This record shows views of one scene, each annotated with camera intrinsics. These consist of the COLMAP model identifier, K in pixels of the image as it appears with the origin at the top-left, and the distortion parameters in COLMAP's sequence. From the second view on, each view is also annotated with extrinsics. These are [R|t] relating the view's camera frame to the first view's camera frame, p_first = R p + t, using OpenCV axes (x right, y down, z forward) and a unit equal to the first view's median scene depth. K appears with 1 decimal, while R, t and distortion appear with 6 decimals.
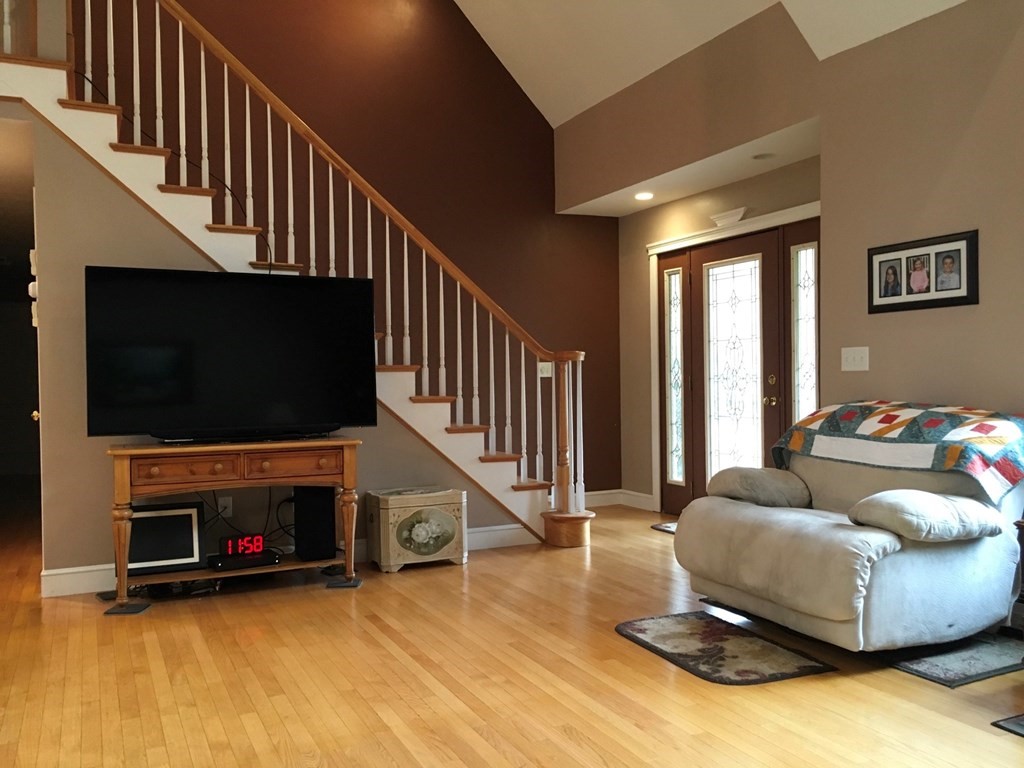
lens RADIAL K [[865.9, 0, 507.6], [0, 865.9, 384.4], [0, 0, 1]] dist [0.093712, -0.126032]
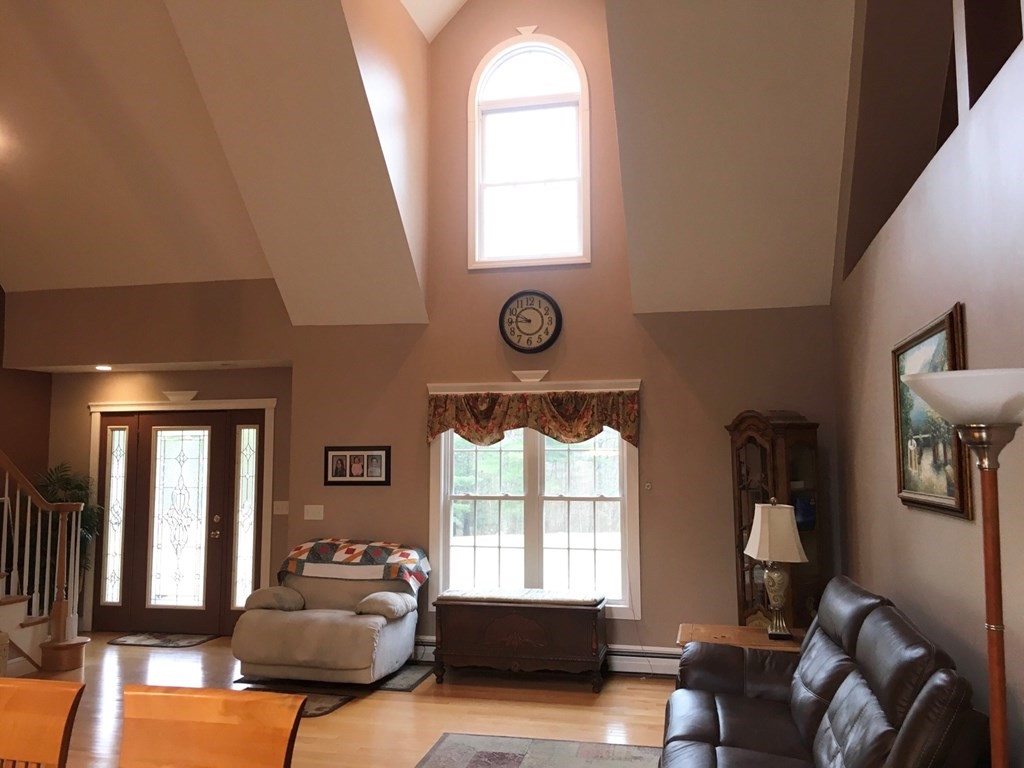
lens RADIAL K [[865.9, 0, 507.6], [0, 865.9, 384.4], [0, 0, 1]] dist [0.093712, -0.126032]
pose [[0.626486, 0.080049, 0.775311, -0.707430], [-0.002656, 0.994926, -0.100578, -0.111950], [-0.779428, 0.060952, 0.623520, -0.337473]]
